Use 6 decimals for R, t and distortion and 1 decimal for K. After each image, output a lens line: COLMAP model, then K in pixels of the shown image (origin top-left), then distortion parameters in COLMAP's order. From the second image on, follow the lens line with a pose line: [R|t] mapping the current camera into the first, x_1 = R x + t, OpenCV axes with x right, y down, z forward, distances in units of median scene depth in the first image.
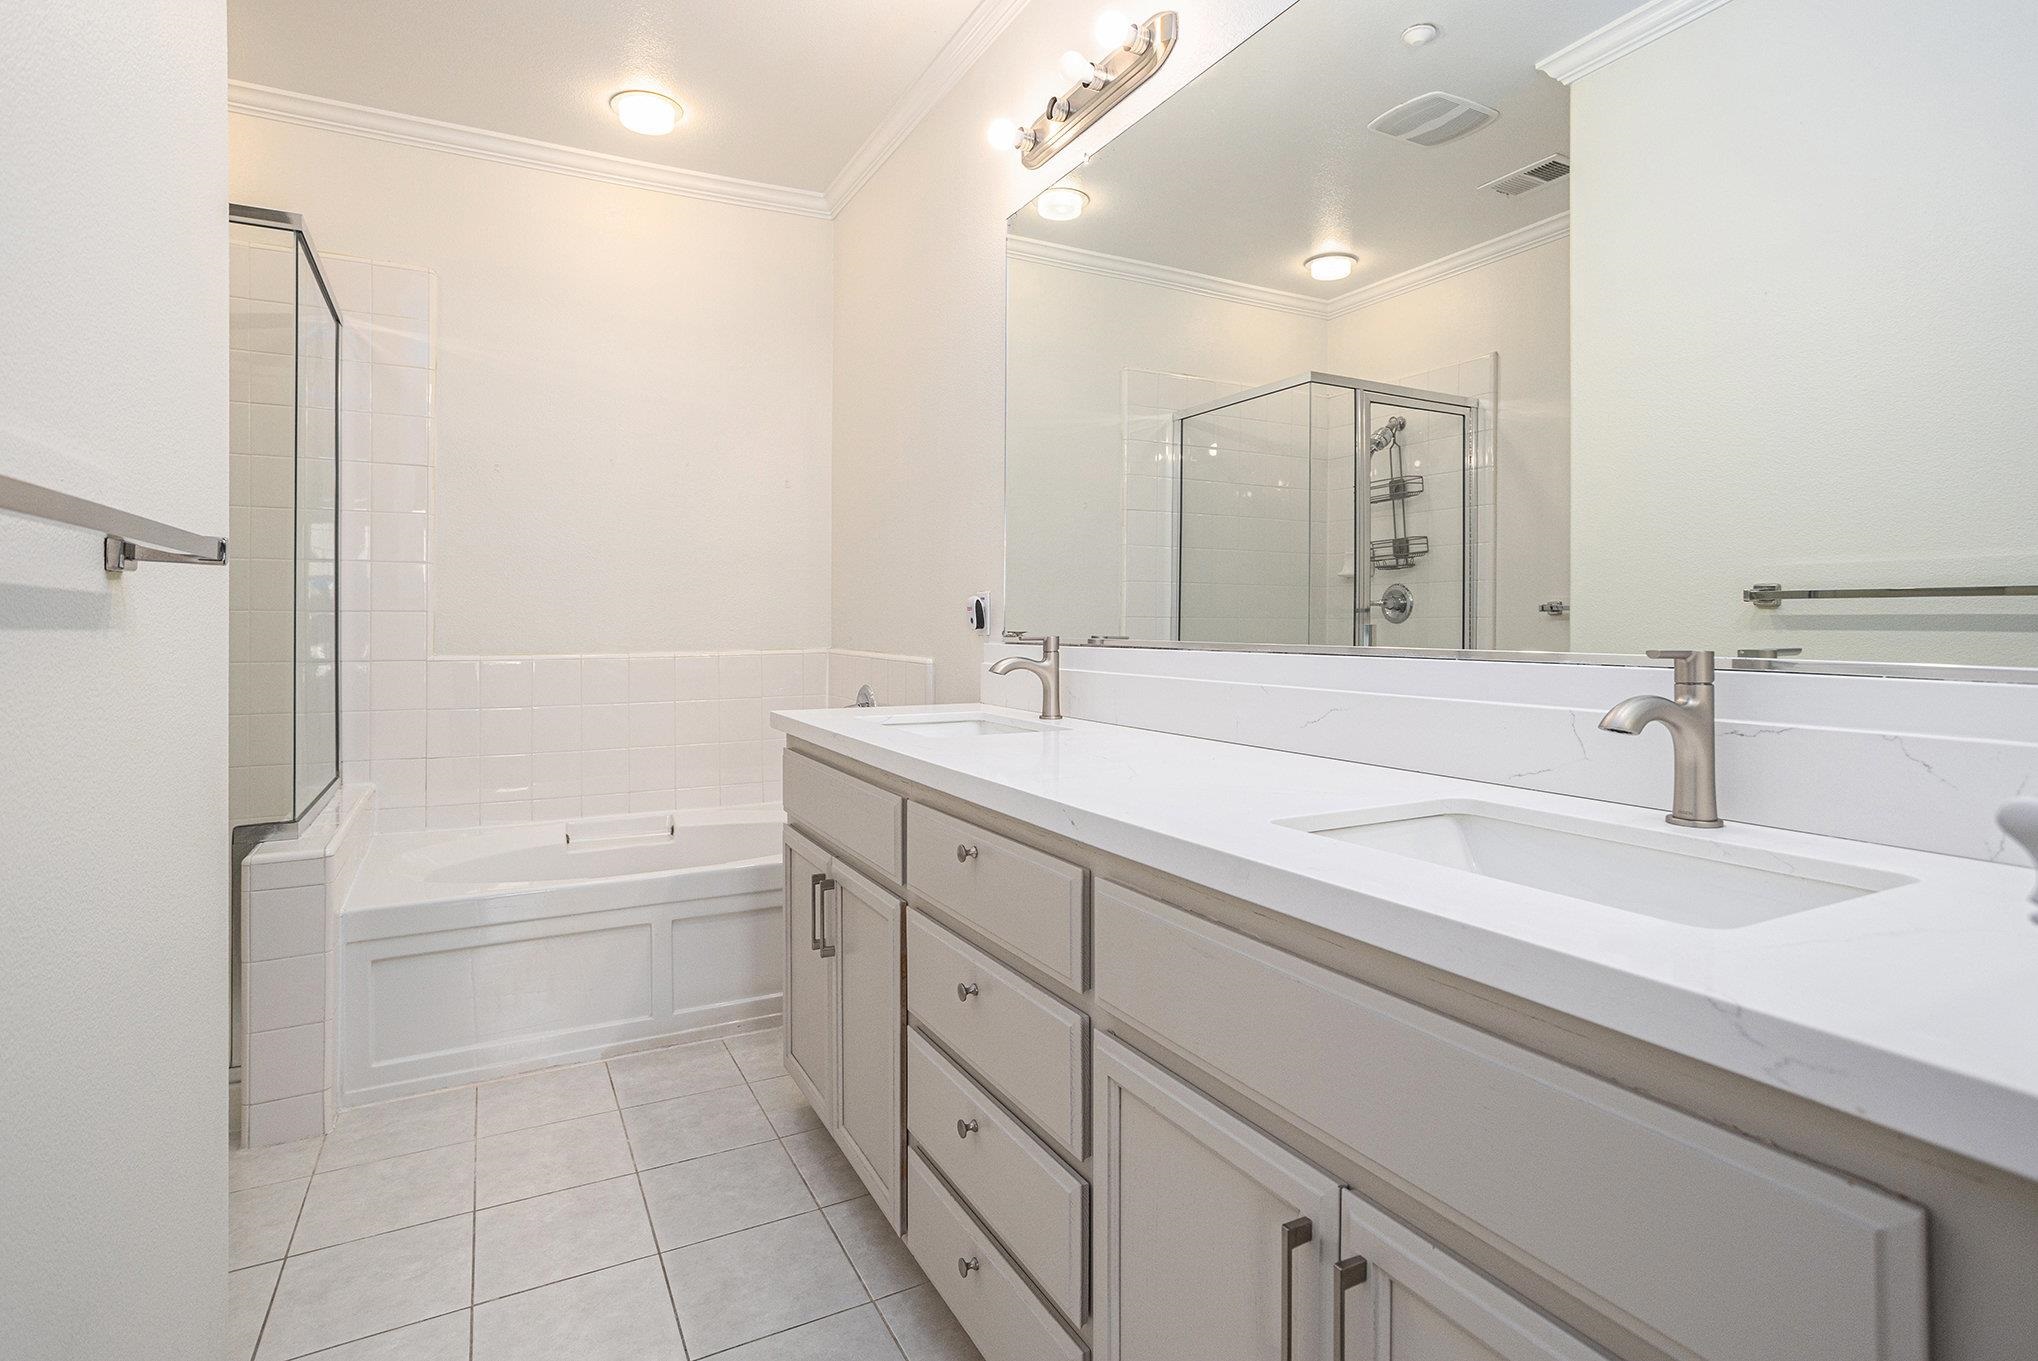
lens RADIAL K [[985.9, 0, 1013.1], [0, 985.9, 654.2], [0, 0, 1]] dist [-0.056328, 0.028155]
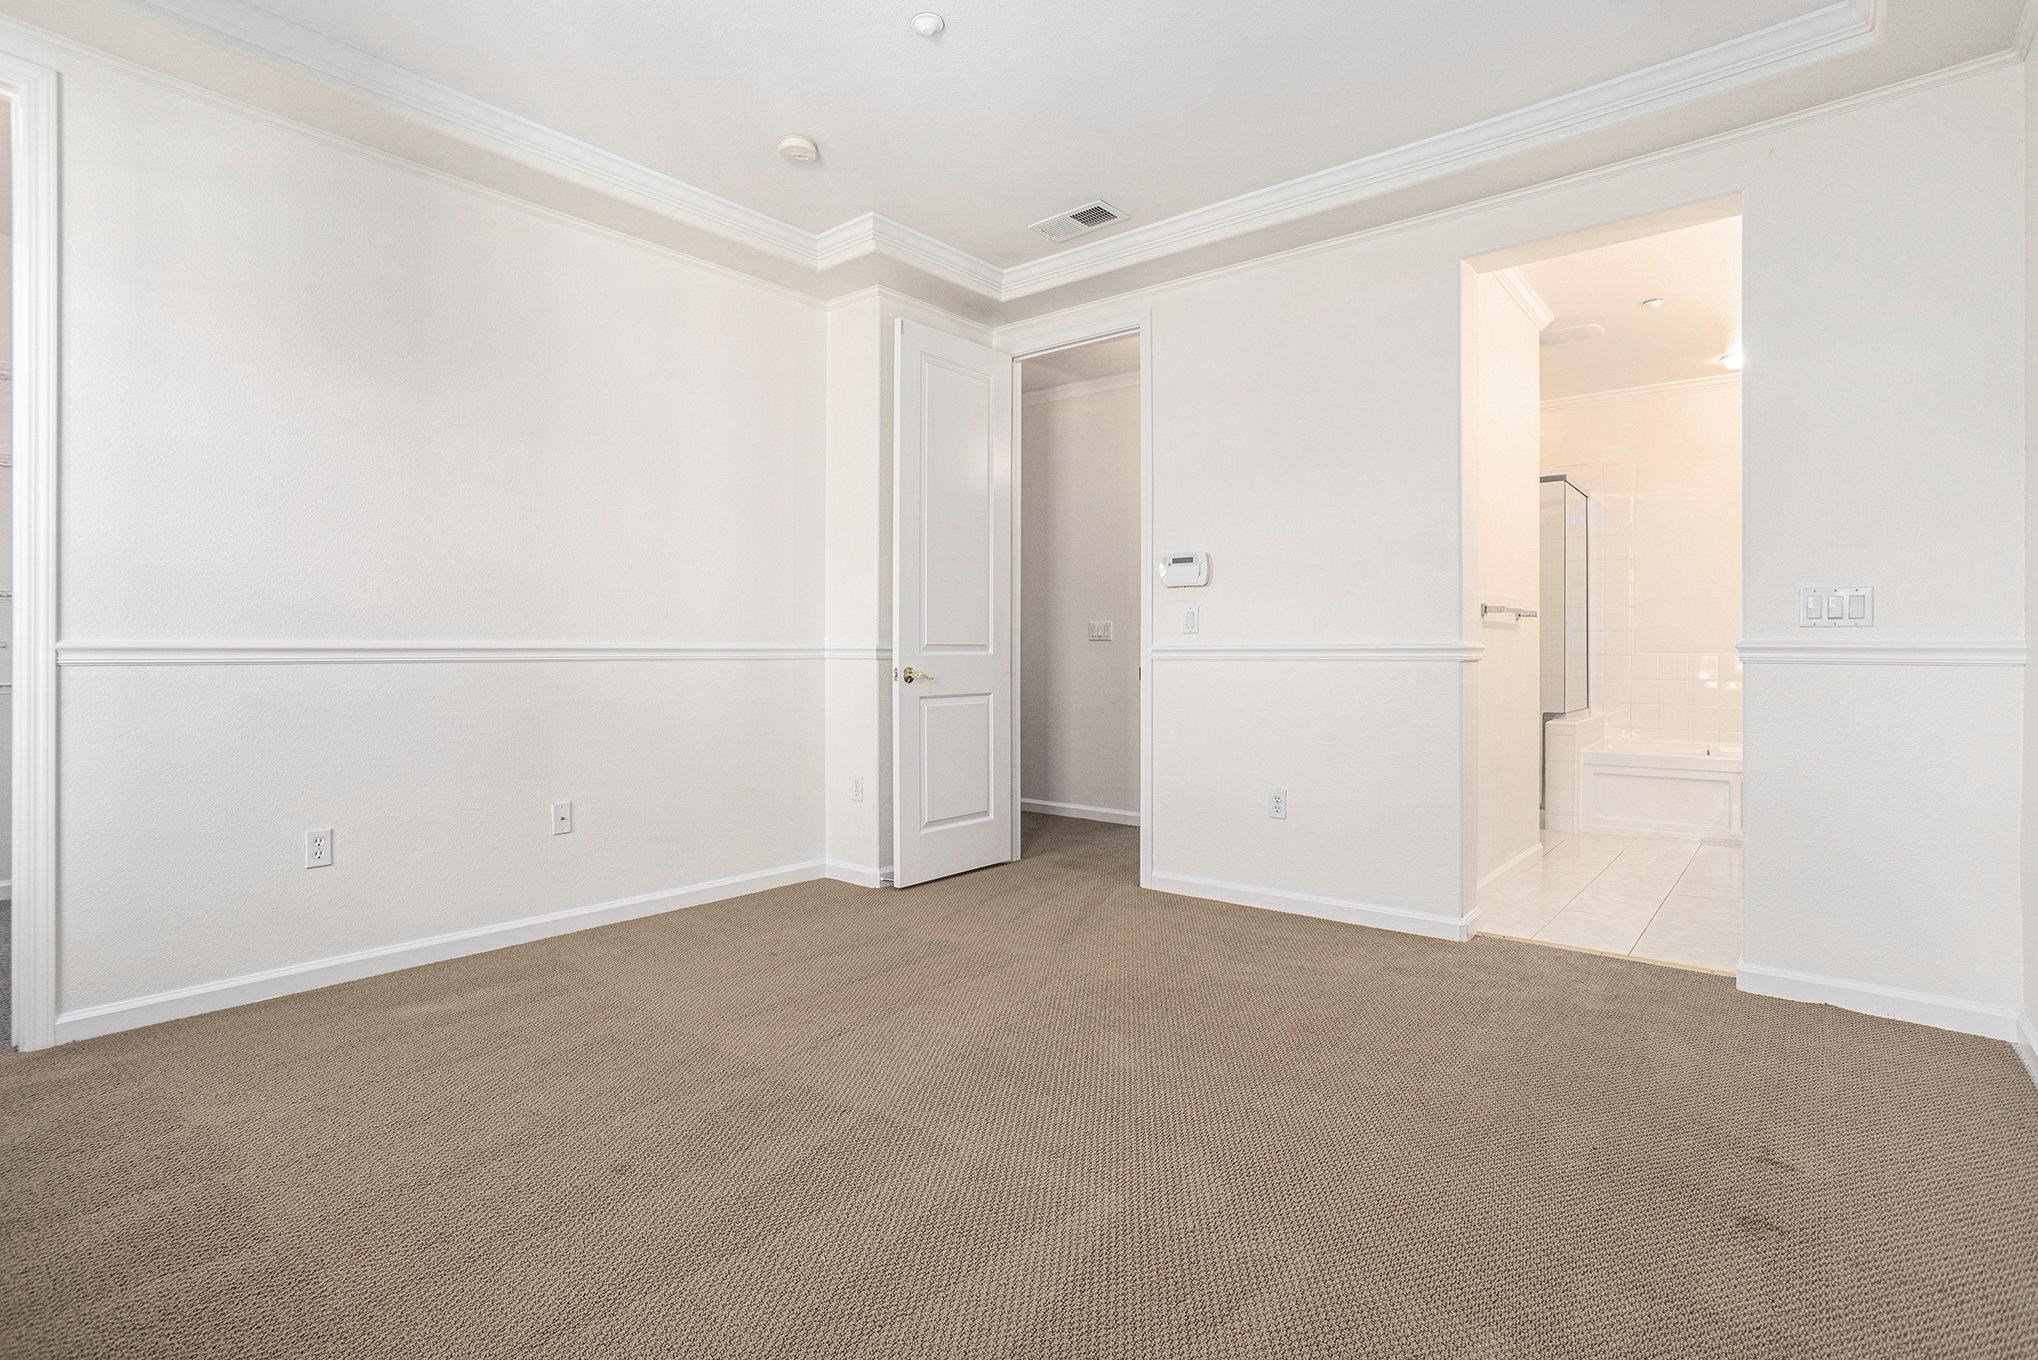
lens RADIAL K [[985.9, 0, 1013.1], [0, 985.9, 653.7], [0, 0, 1]] dist [-0.056328, 0.028155]
pose [[0.372206, -0.016580, -0.928002, 1.053909], [-0.001520, 0.999828, -0.018473, 0.070841], [0.928149, 0.008286, 0.372117, -1.255055]]
